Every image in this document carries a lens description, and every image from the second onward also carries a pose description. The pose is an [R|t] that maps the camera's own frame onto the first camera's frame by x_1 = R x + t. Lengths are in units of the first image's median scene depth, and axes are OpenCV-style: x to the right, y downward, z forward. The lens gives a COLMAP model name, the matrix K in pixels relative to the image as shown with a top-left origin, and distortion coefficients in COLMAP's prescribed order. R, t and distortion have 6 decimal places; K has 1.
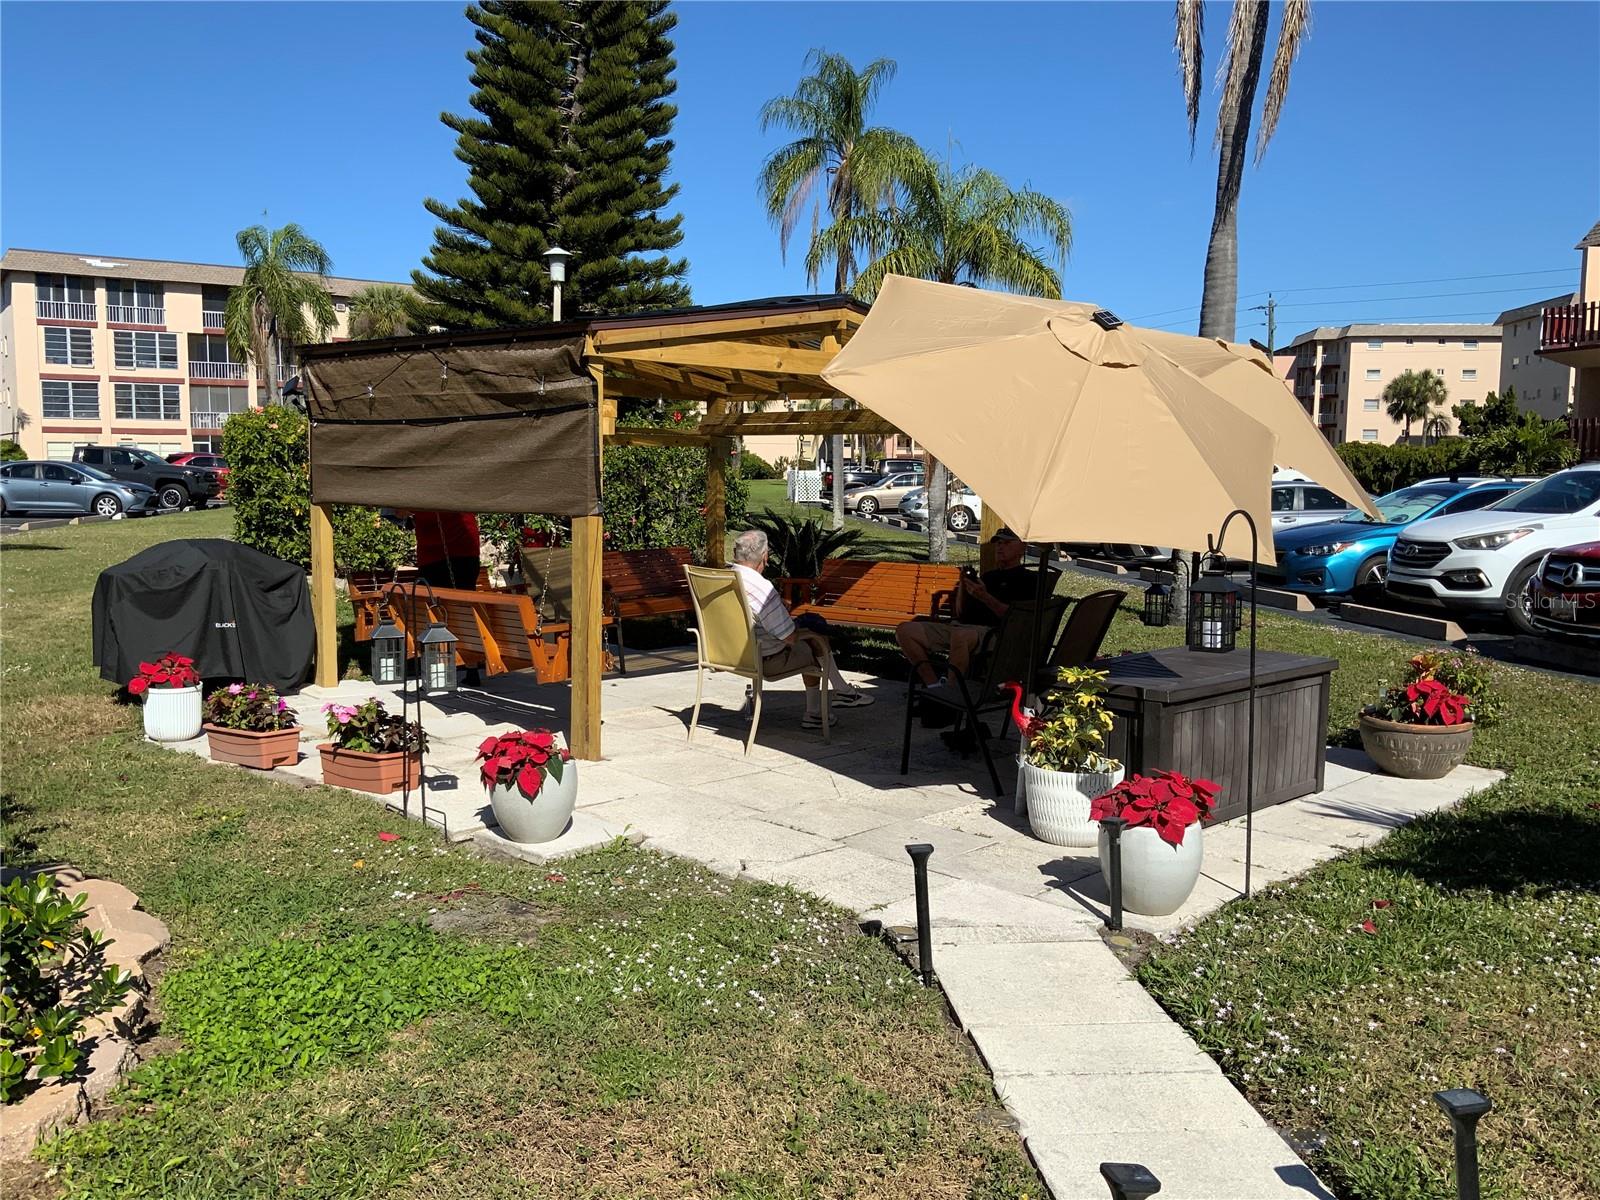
lens RADIAL K [[1349.0, 0, 800.0], [0, 1349.0, 598.3], [0, 0, 1]] dist [0.041334, 0.001499]
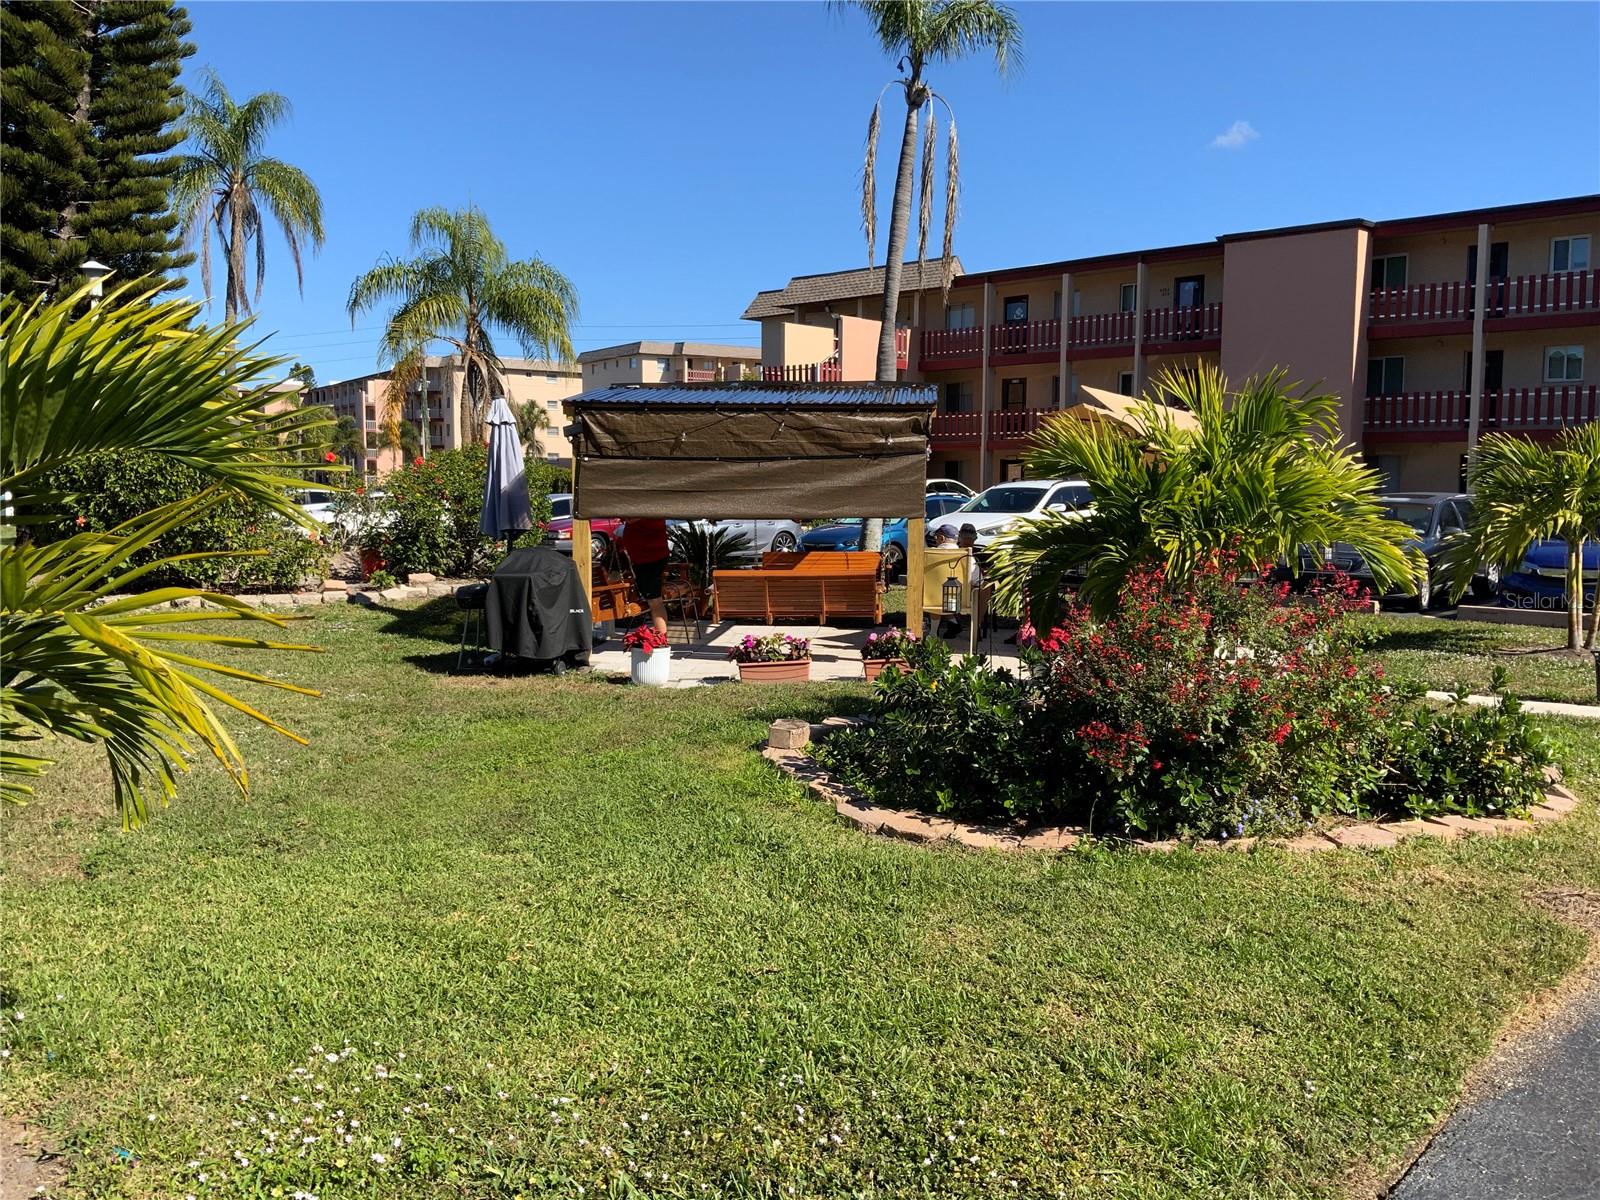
lens RADIAL K [[1349.0, 0, 800.8], [0, 1349.0, 599.9], [0, 0, 1]] dist [0.041334, 0.001499]
pose [[0.783388, -0.058008, 0.618820, -1.160603], [0.065859, 0.997777, 0.010157, 0.011604], [-0.618034, 0.032798, 0.785467, -0.189588]]
